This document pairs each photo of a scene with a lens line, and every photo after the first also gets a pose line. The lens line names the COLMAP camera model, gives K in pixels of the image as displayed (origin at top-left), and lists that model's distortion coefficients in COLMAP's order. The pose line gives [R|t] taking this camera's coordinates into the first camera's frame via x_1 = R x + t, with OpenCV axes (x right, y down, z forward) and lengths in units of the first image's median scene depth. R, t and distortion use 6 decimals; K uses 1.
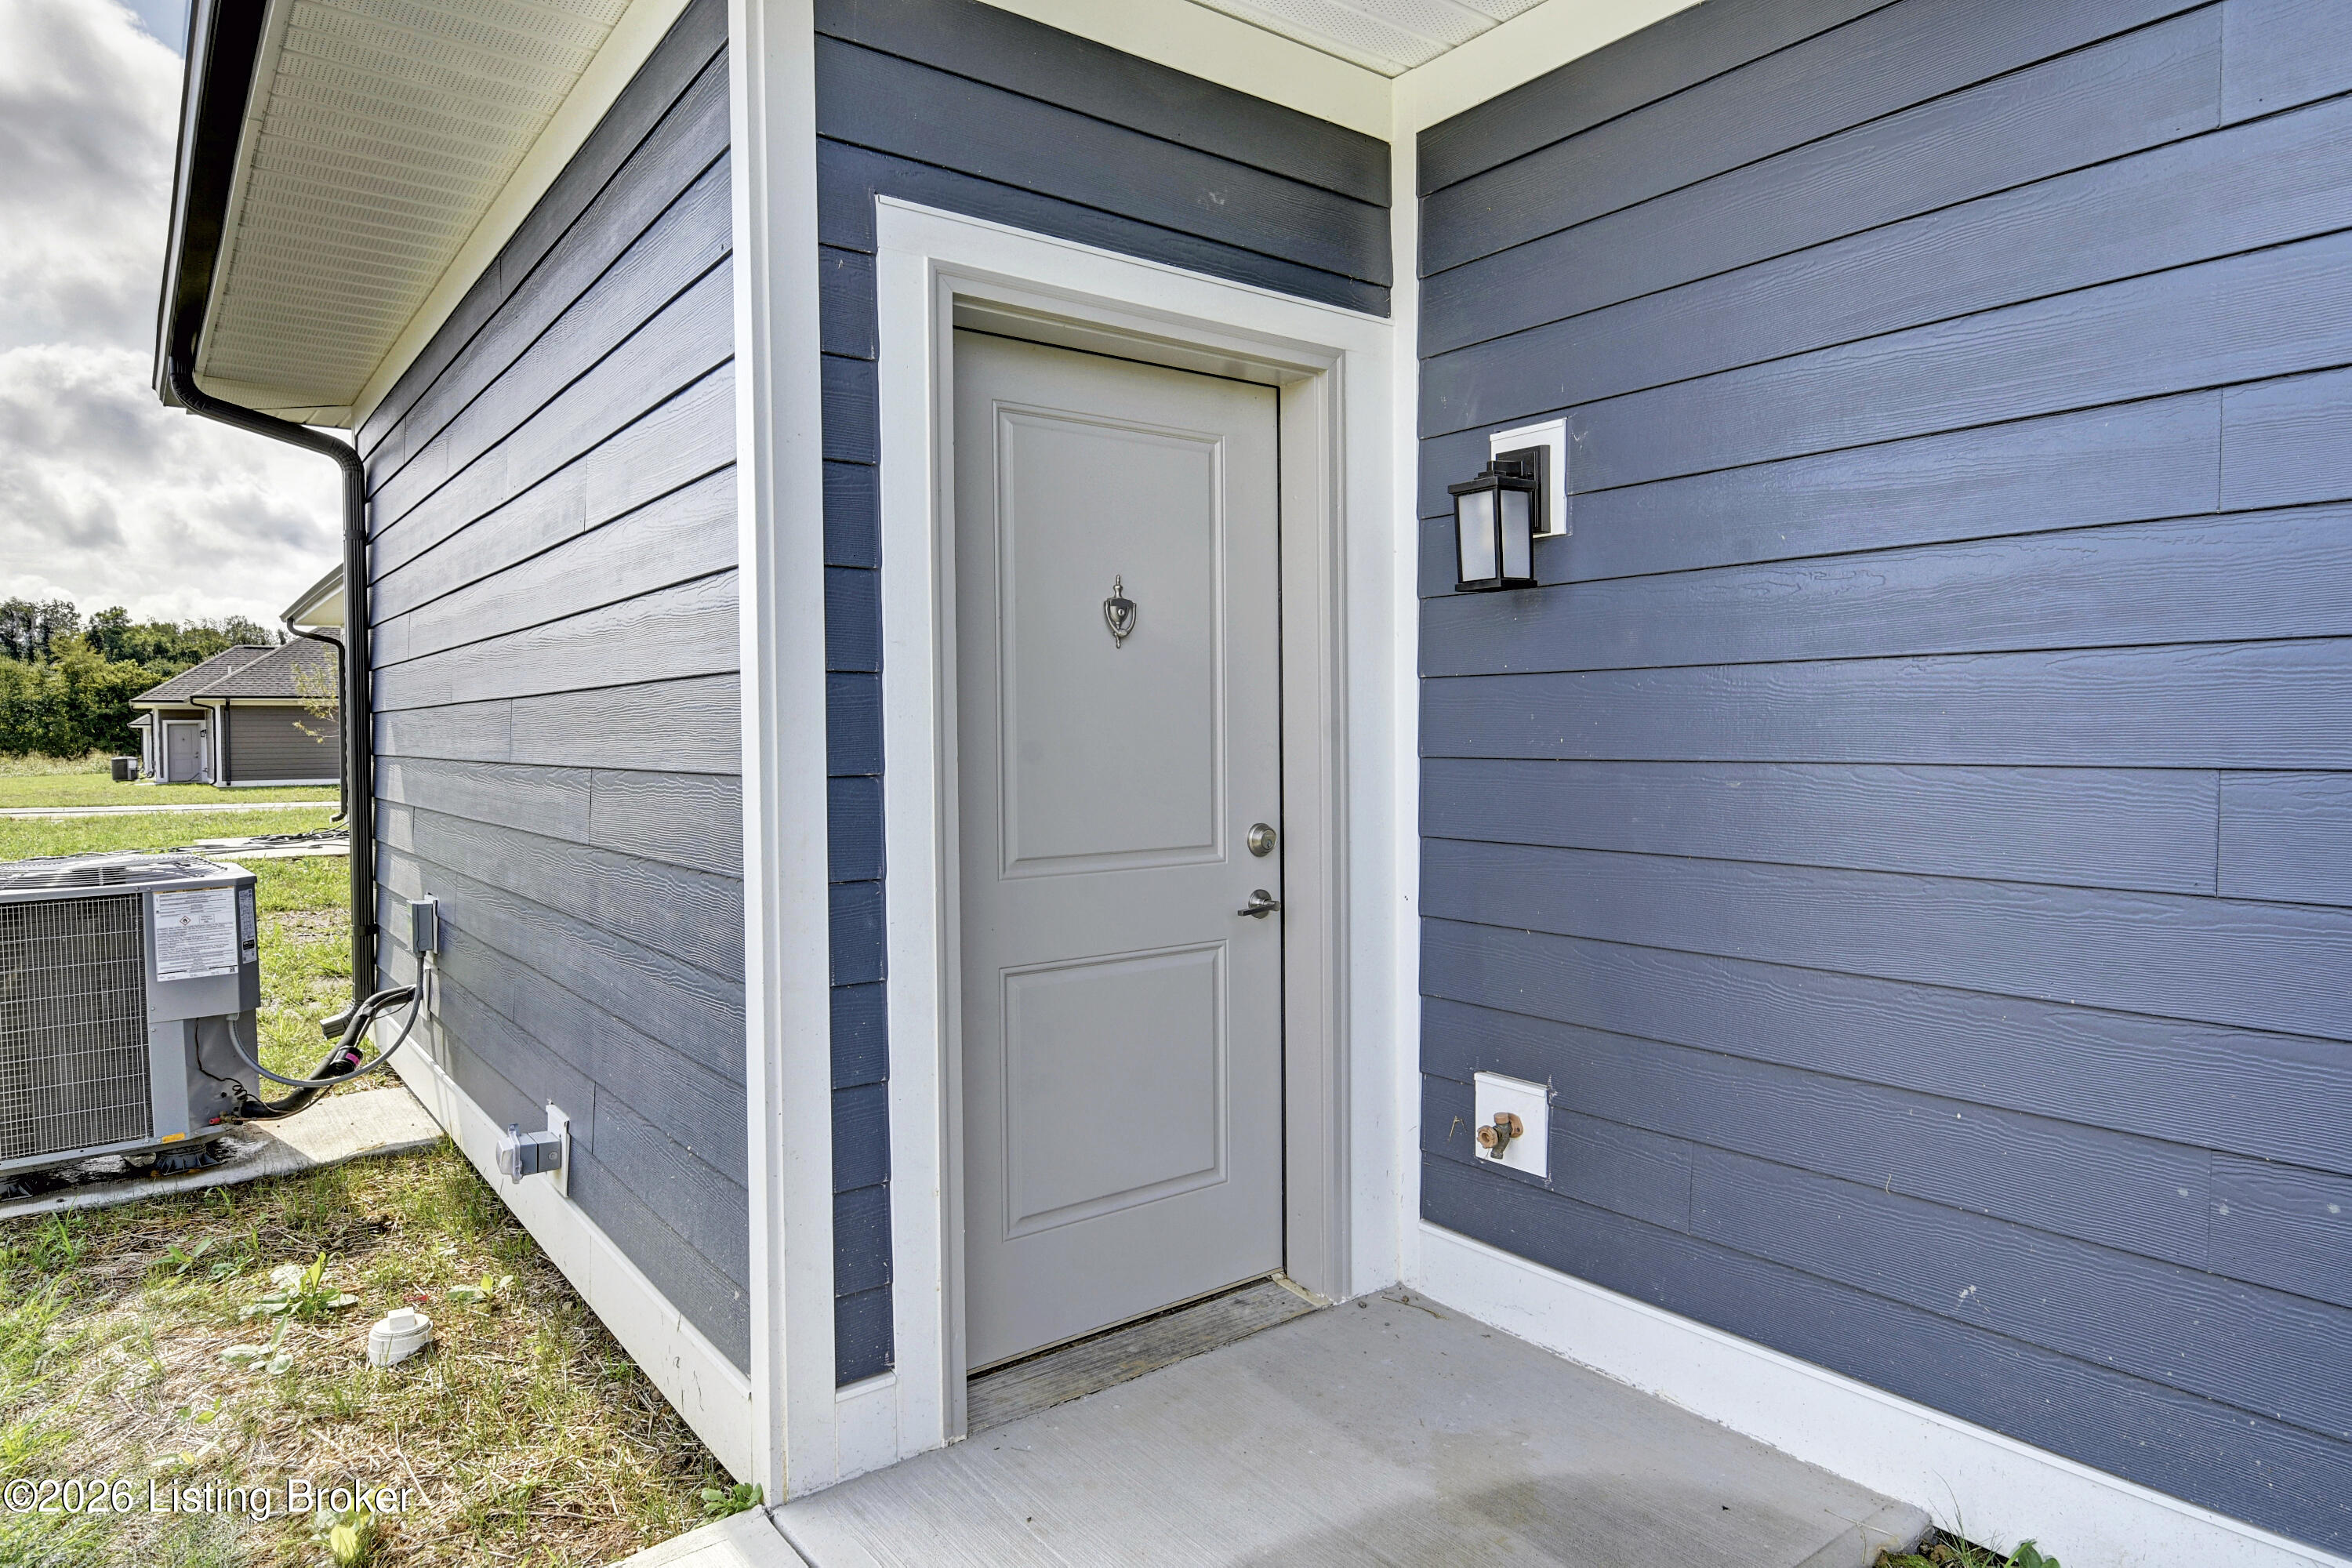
lens RADIAL K [[1383.8, 0, 1183.3], [0, 1383.8, 797.8], [0, 0, 1]] dist [-0.004419, -0.000460]
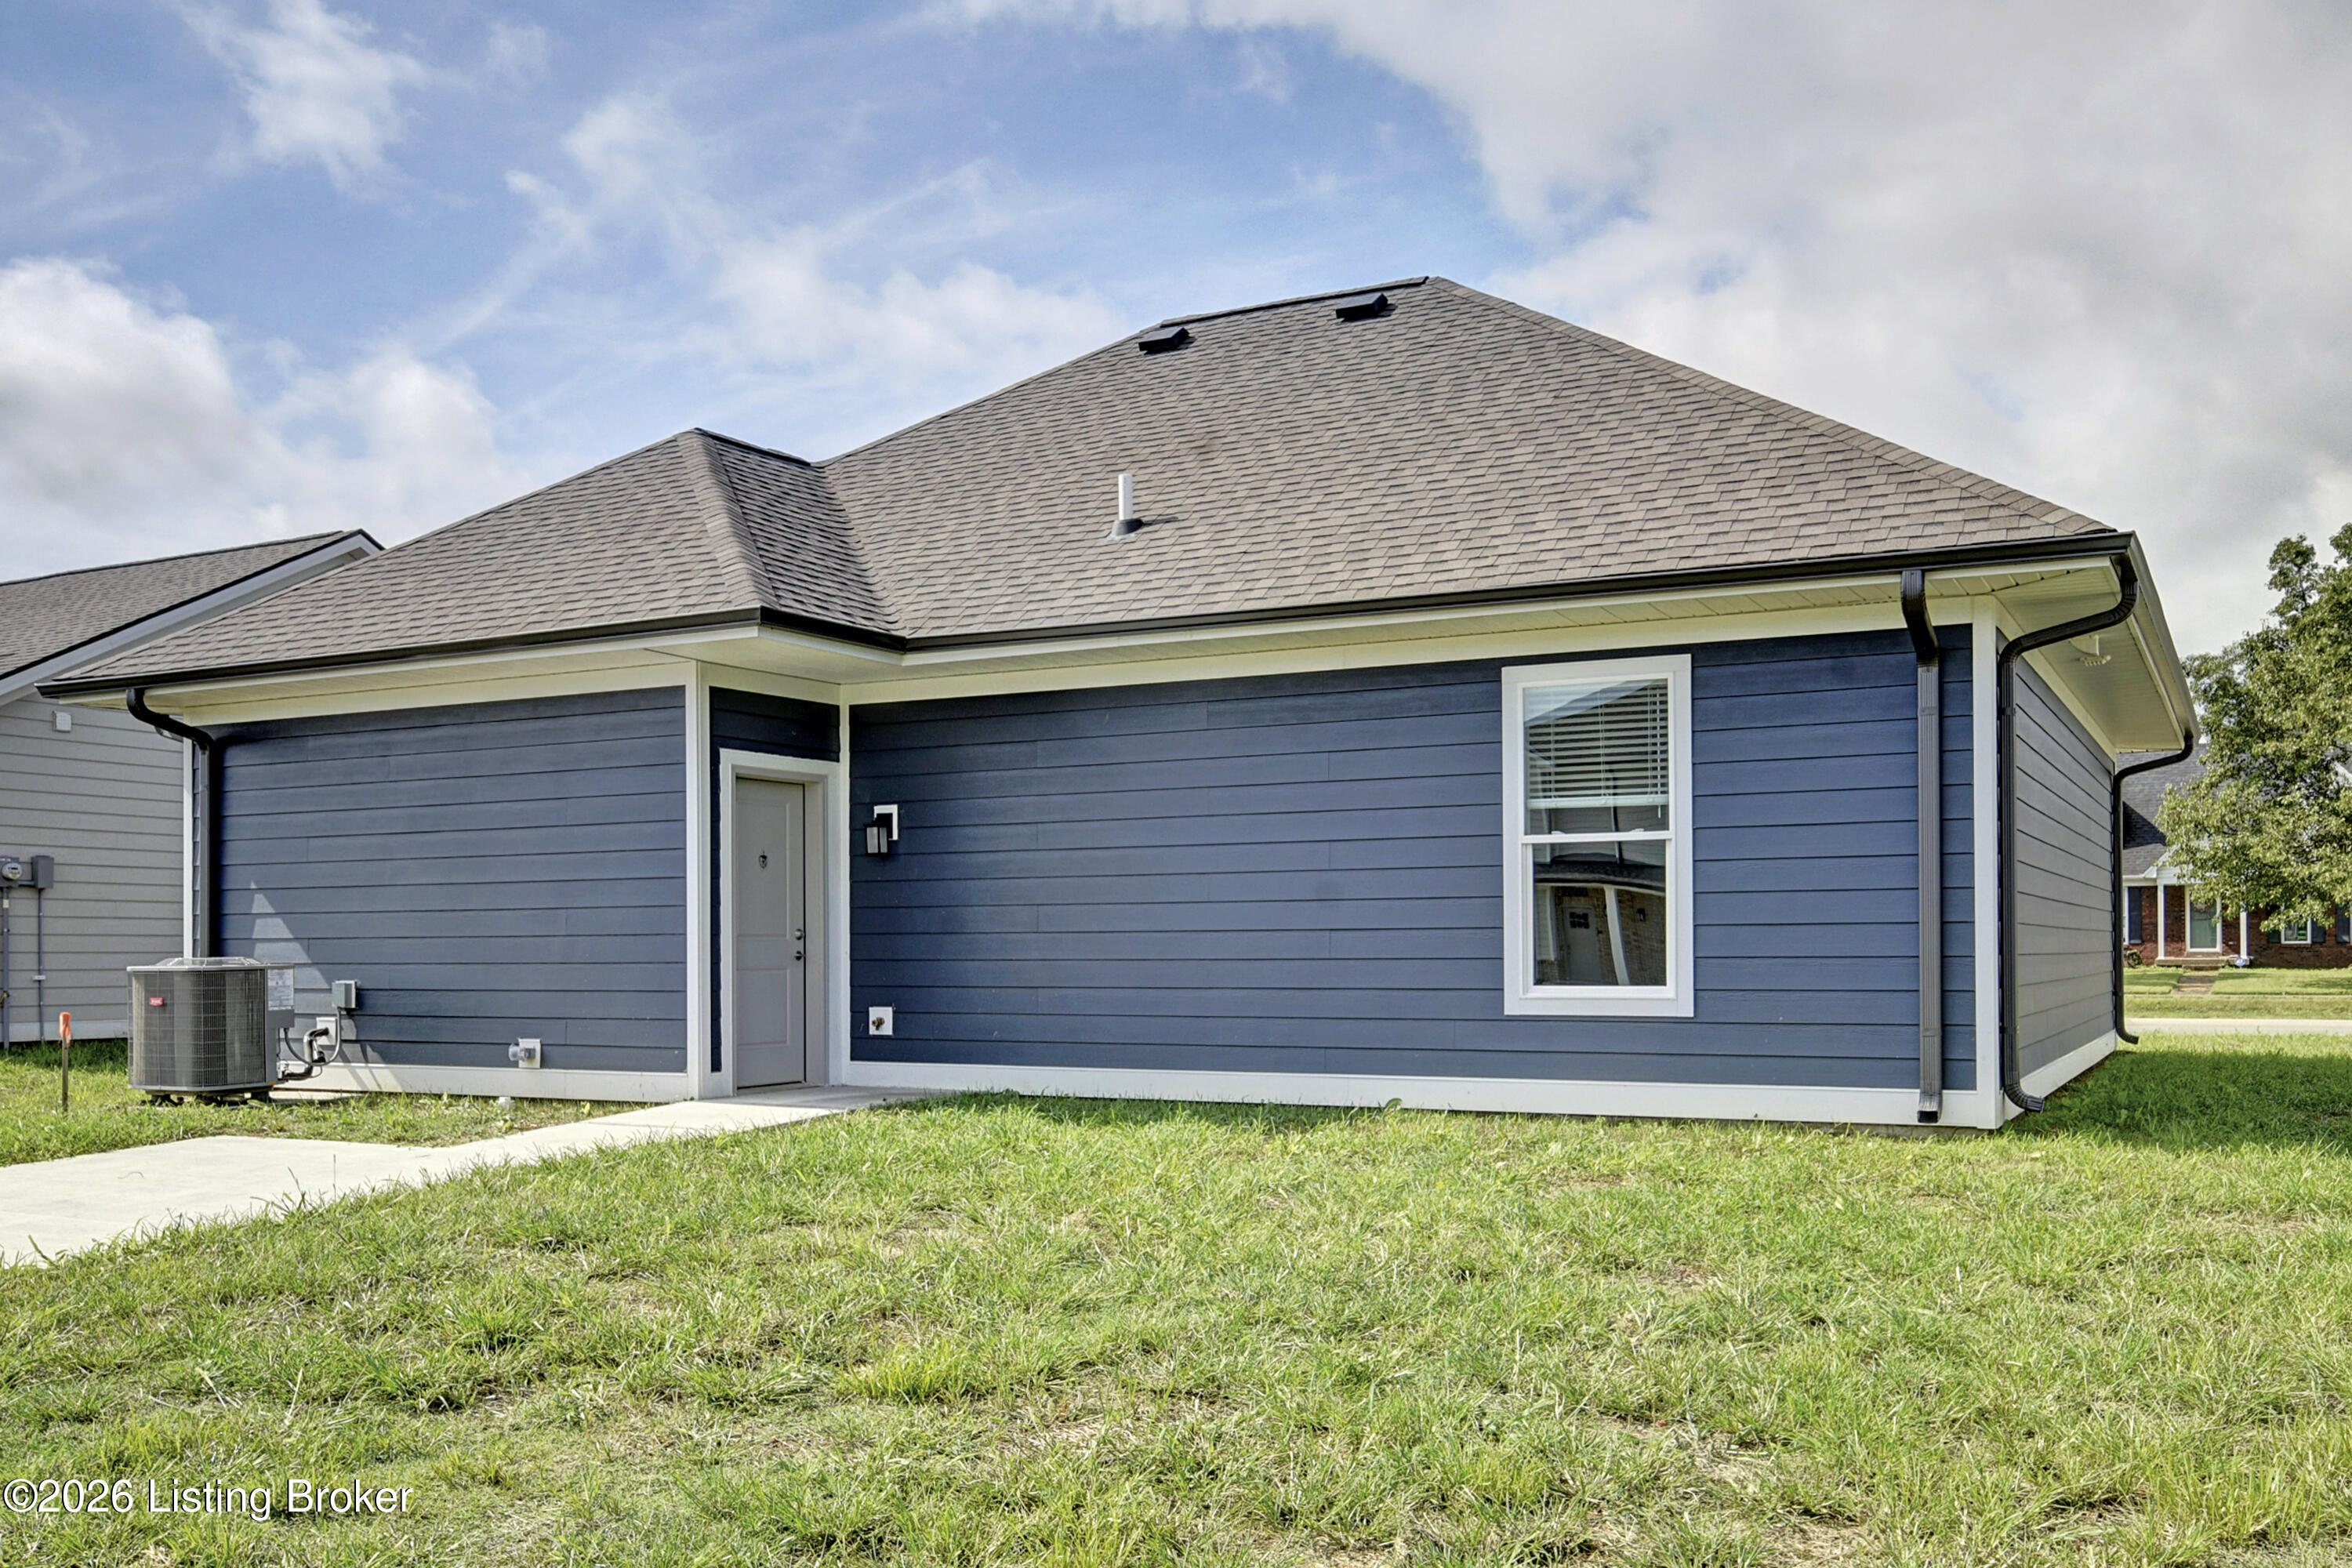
lens RADIAL K [[1652.9, 0, 1174.4], [0, 1652.9, 768.1], [0, 0, 1]] dist [-0.001940, -0.000079]
pose [[0.880218, 0.048278, 0.472108, -1.011121], [0.021814, 0.989645, -0.141872, 0.214413], [-0.474069, 0.135176, 0.870050, -2.764621]]
